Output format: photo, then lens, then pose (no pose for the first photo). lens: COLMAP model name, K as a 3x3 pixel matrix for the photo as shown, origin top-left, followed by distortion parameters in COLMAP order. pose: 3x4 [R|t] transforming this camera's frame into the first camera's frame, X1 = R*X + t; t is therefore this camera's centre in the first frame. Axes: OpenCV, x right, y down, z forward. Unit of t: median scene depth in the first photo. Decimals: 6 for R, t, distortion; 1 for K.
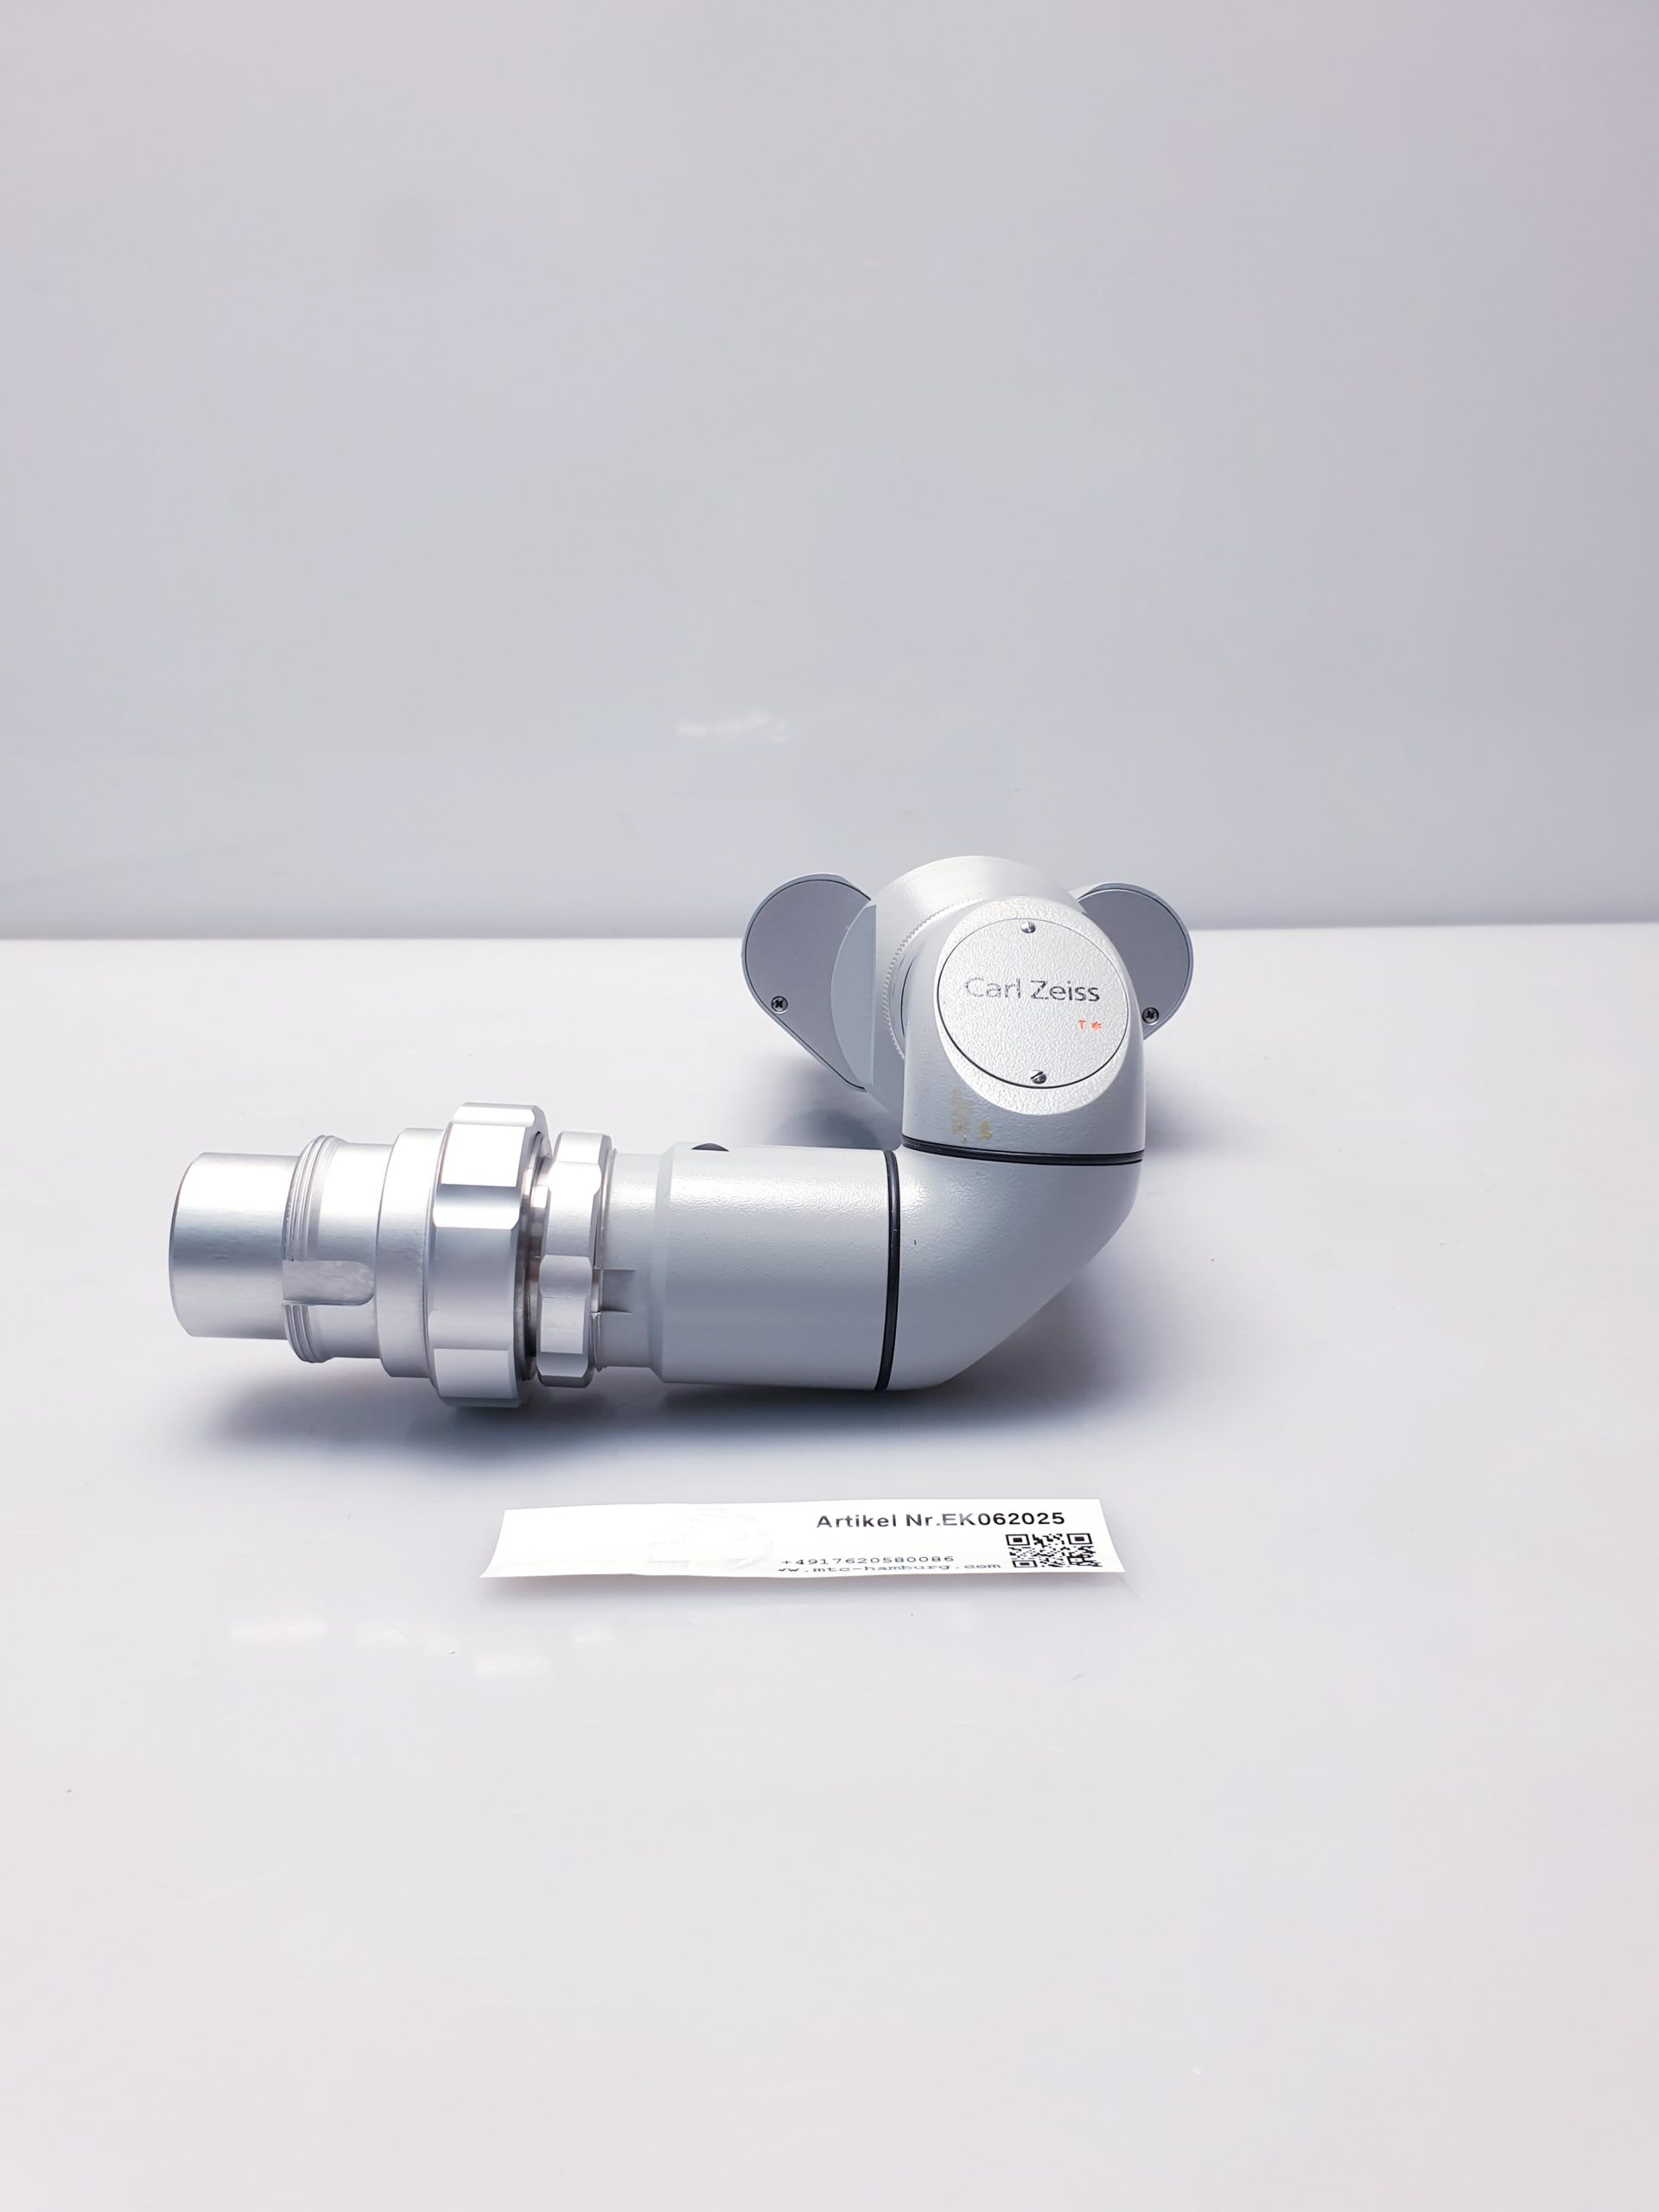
lens RADIAL K [[1668.2, 0, 829.5], [0, 1668.2, 1106.0], [0, 0, 1]] dist [0.147454, -0.424158]
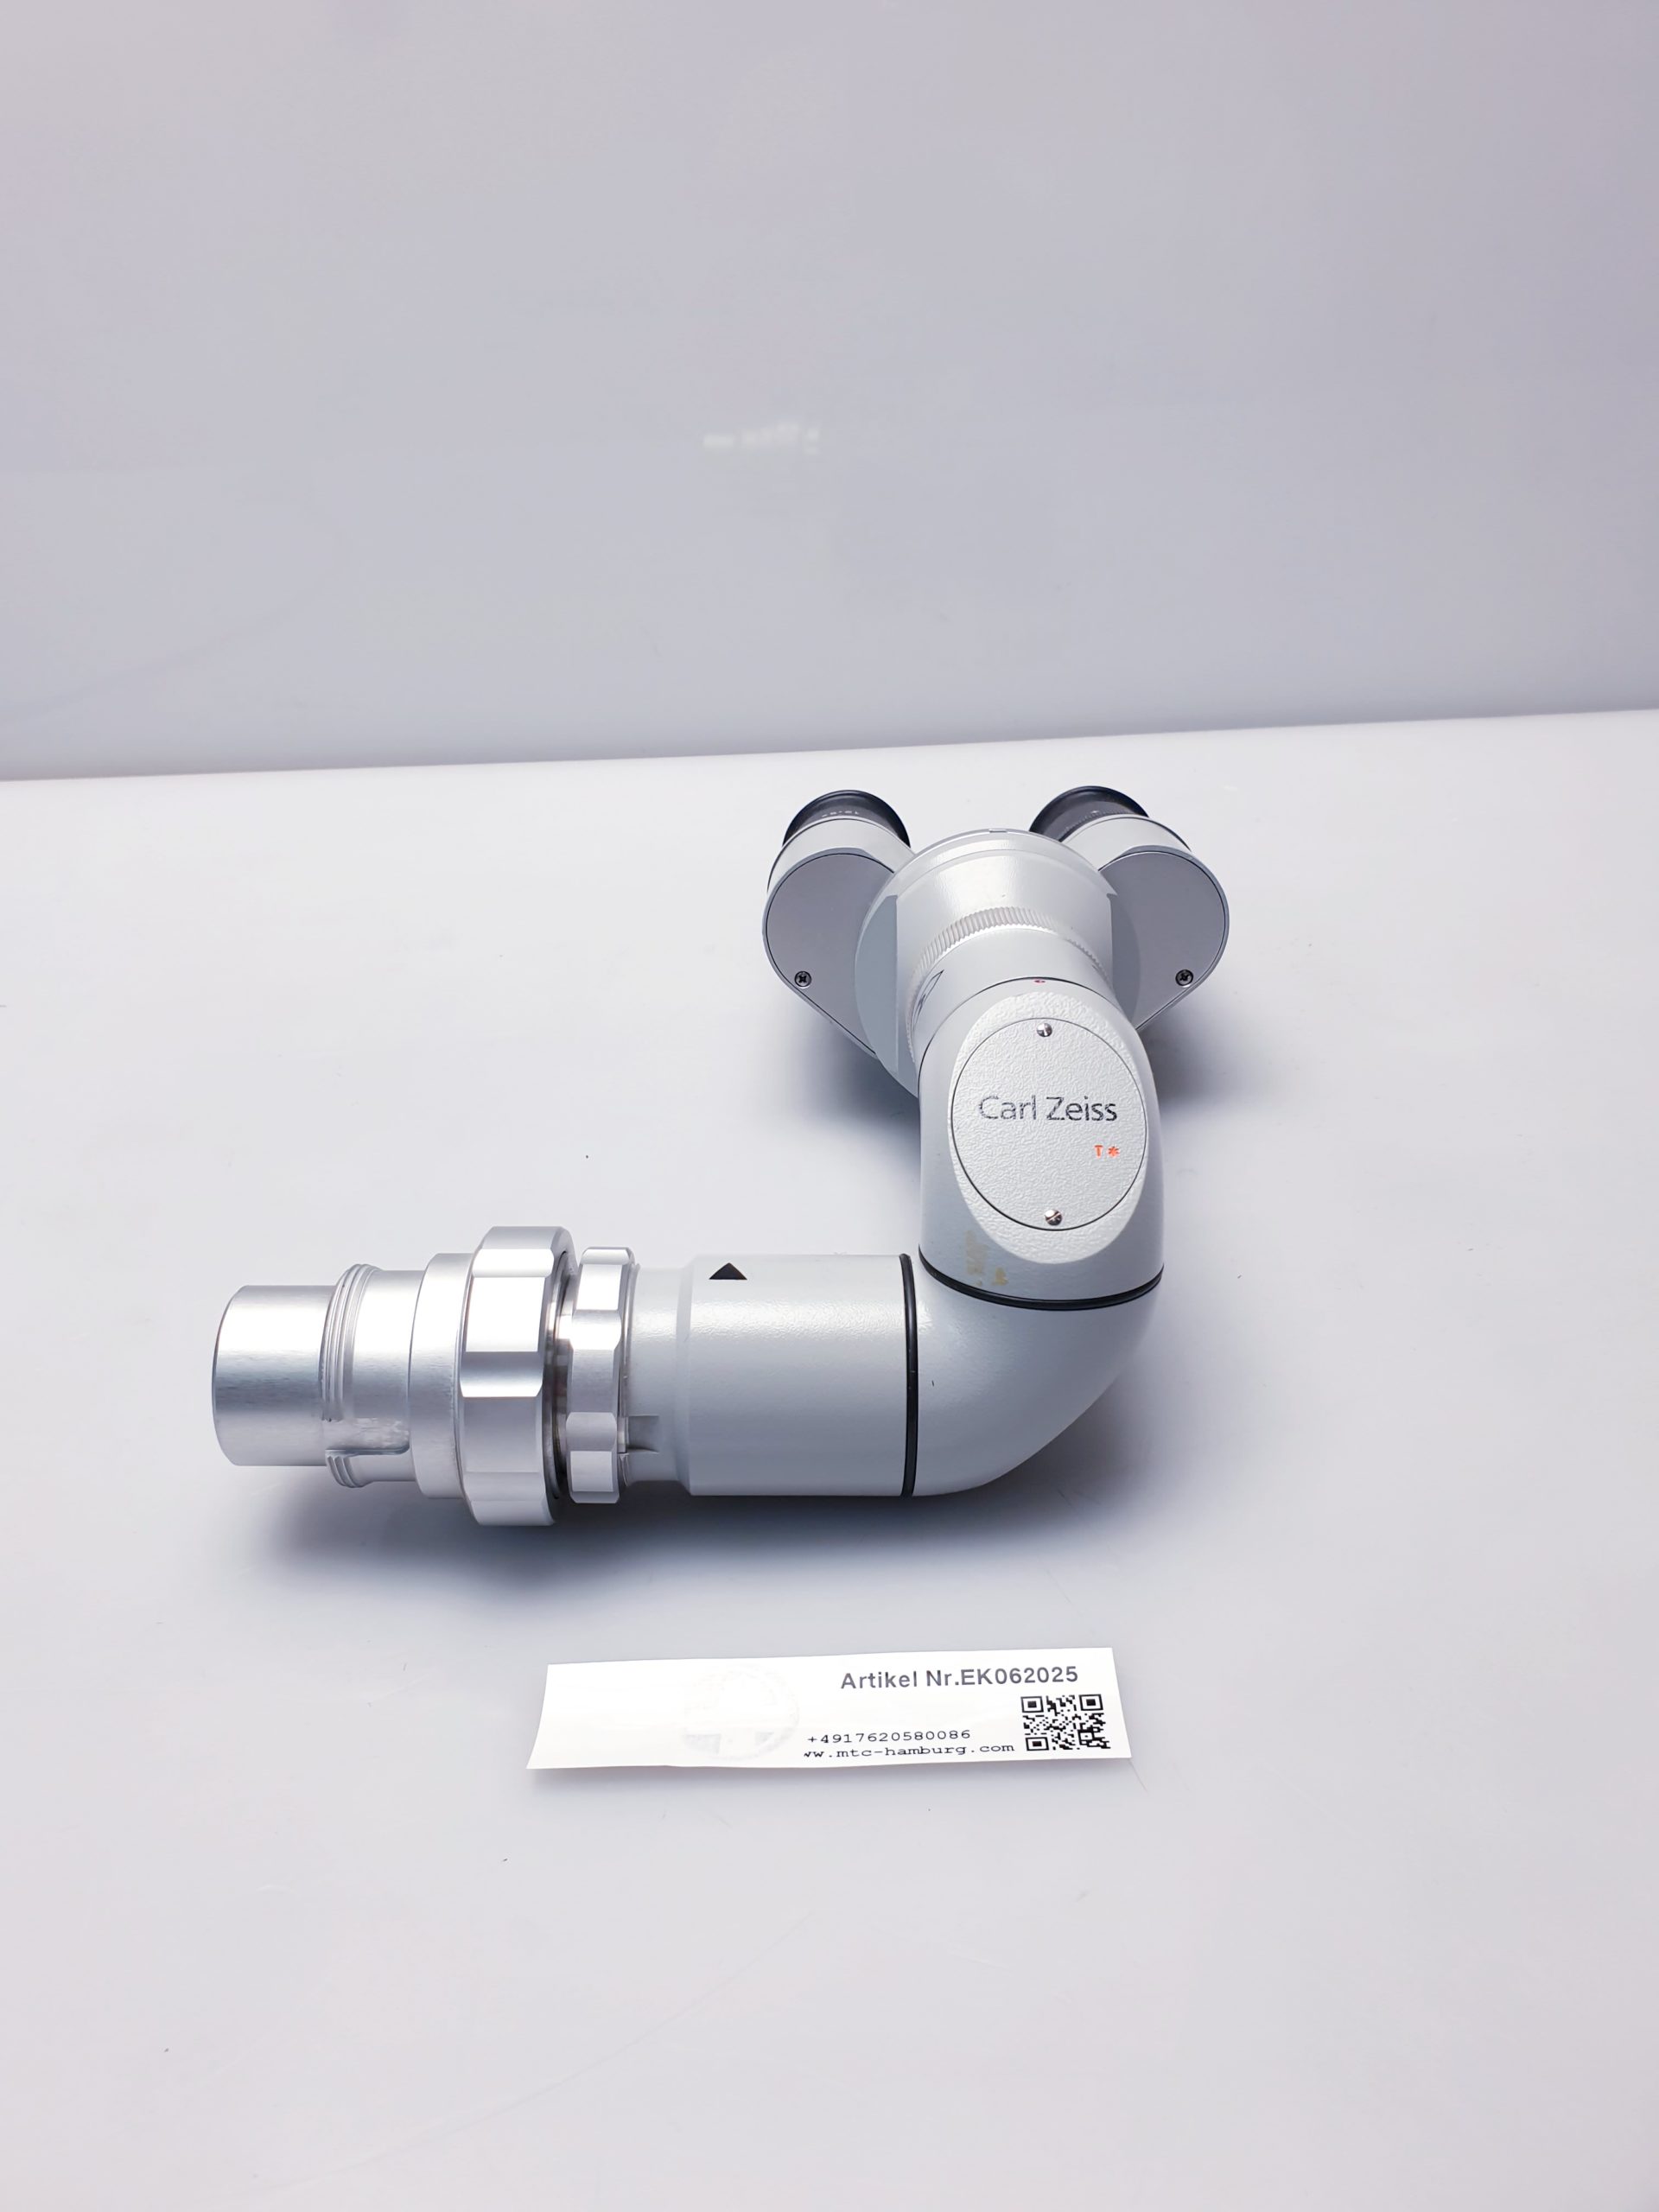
lens RADIAL K [[1679.3, 0, 824.1], [0, 1679.3, 1055.9], [0, 0, 1]] dist [0.129424, -0.437794]
pose [[0.998722, -0.028026, -0.042054, 0.033810], [0.035811, 0.979629, 0.197596, -0.313797], [0.035659, -0.198850, 0.979381, 0.035363]]
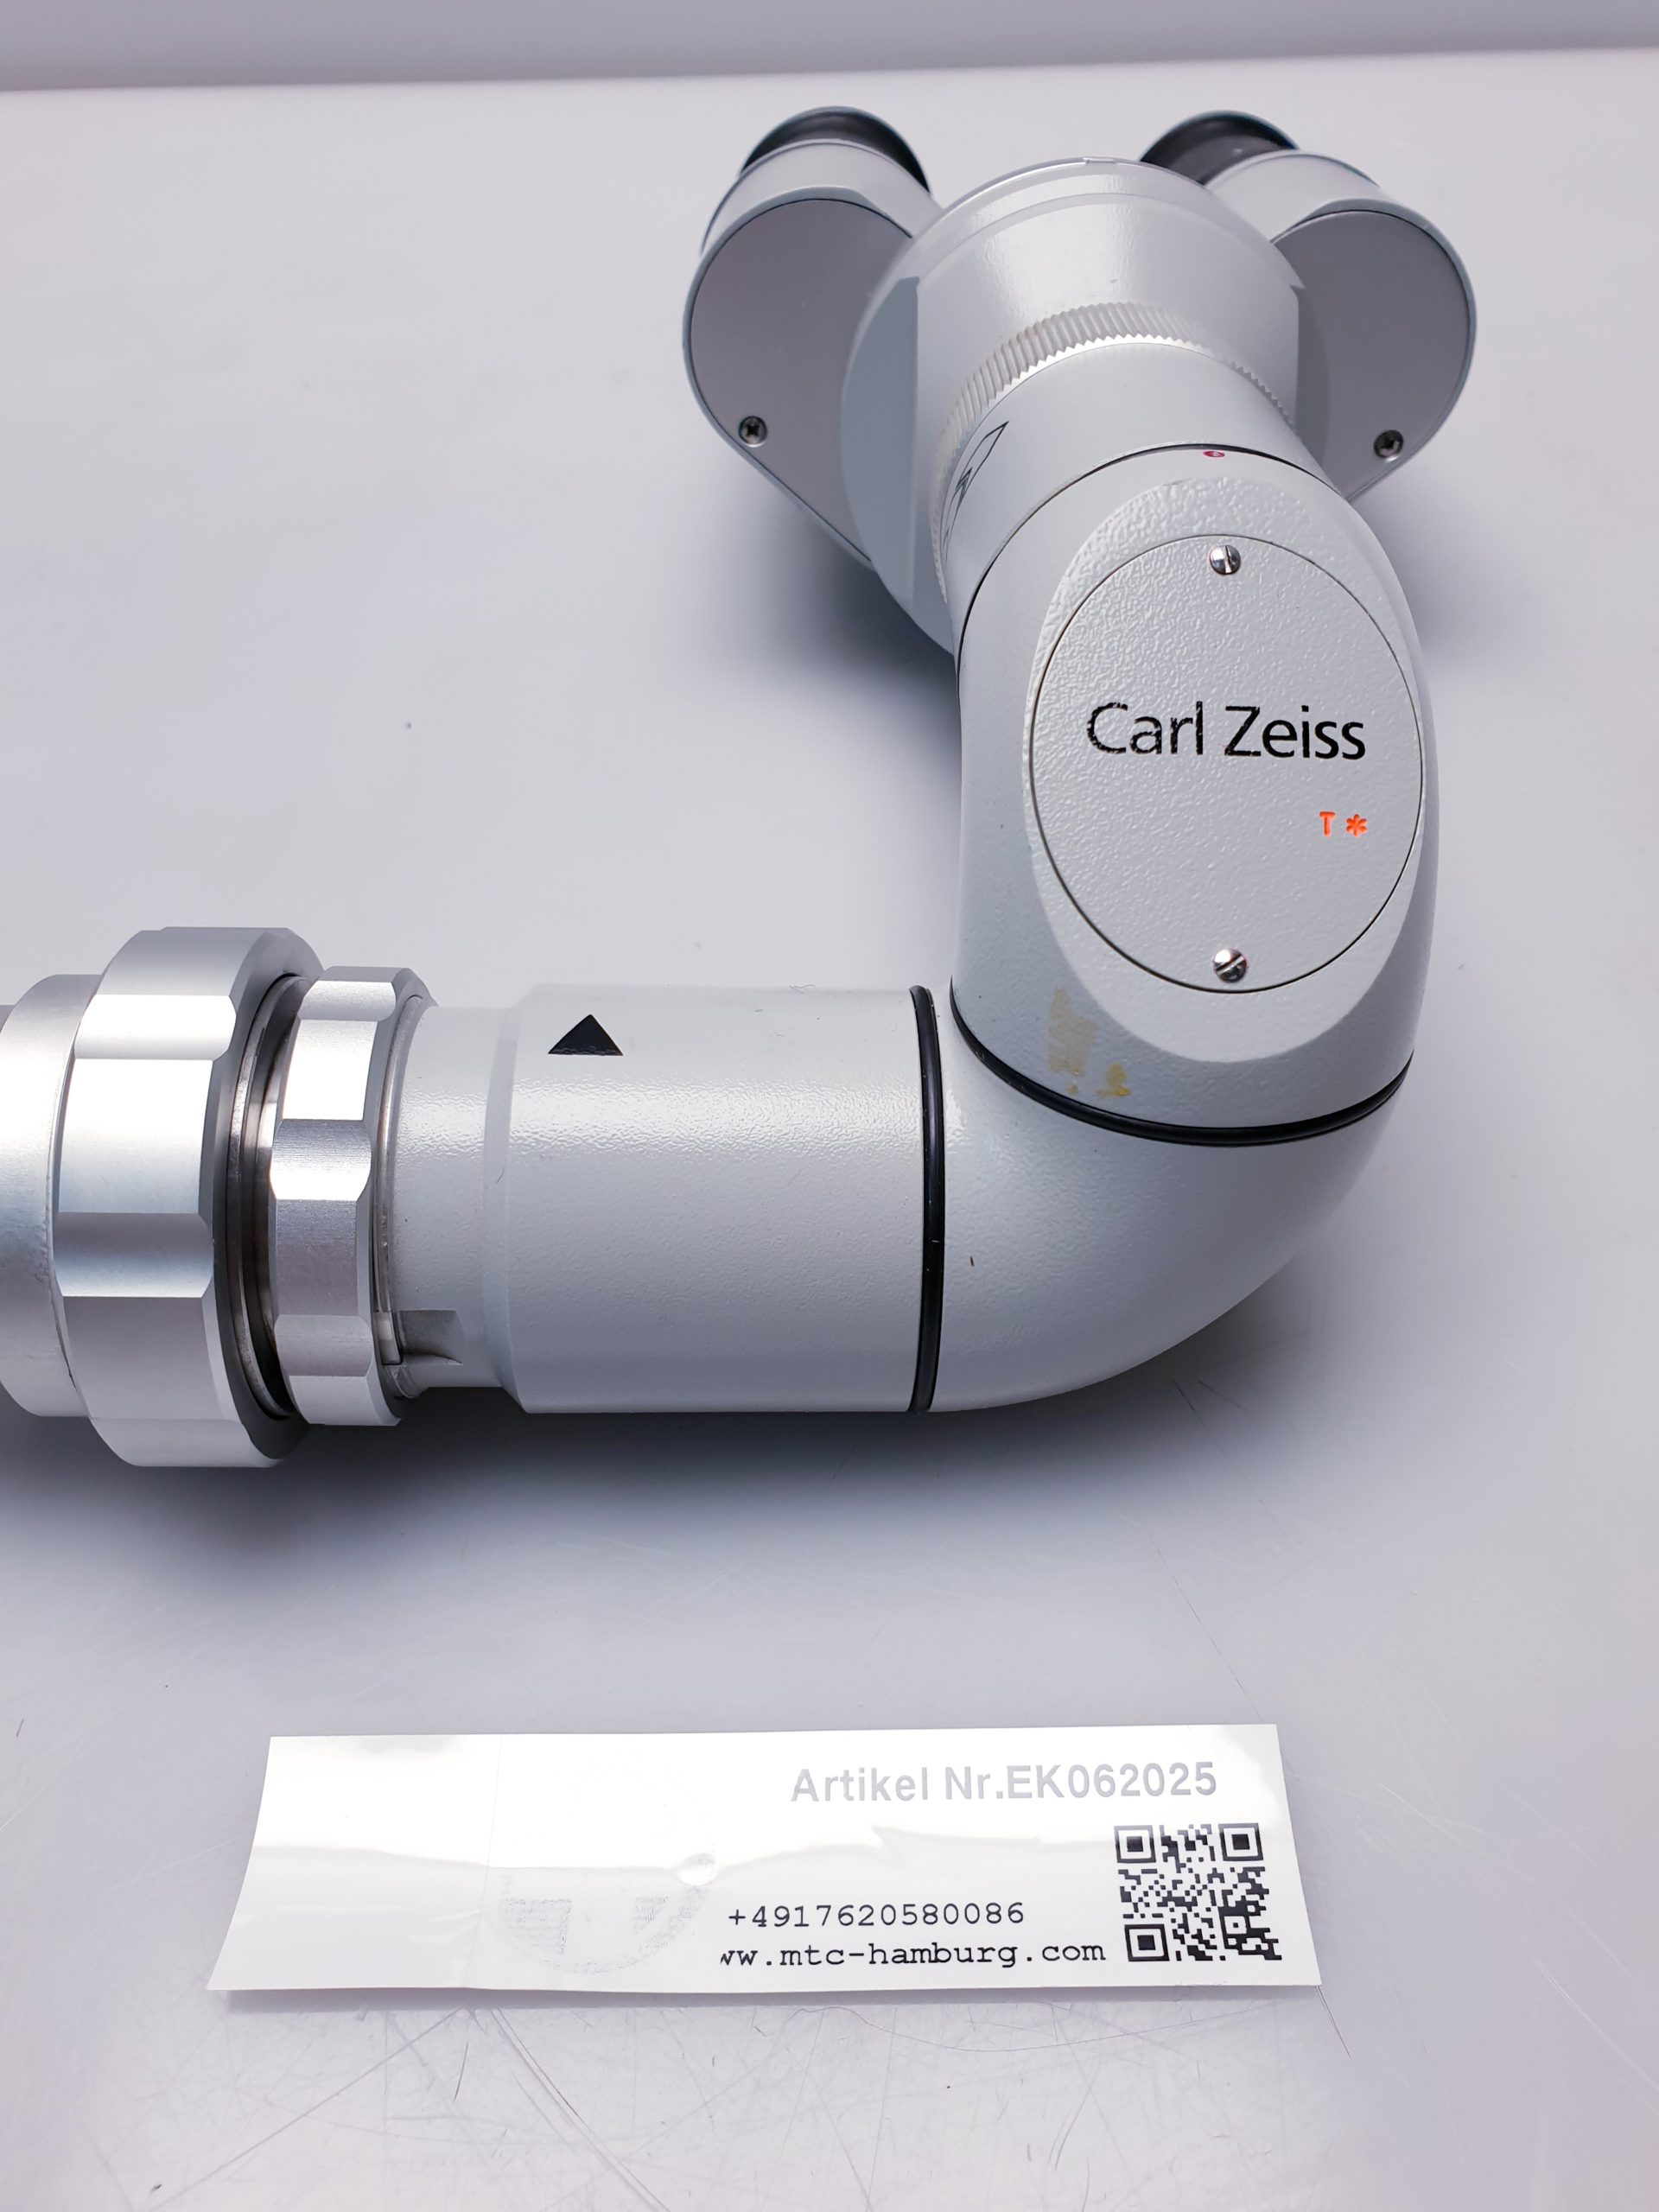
lens RADIAL K [[1749.1, 0, 868.1], [0, 1749.1, 1071.6], [0, 0, 1]] dist [-0.038469, -0.000409]
pose [[0.999875, -0.005111, -0.014929, 0.026448], [0.011776, 0.871422, 0.490393, -0.241331], [0.010503, -0.490508, 0.871373, 0.540486]]
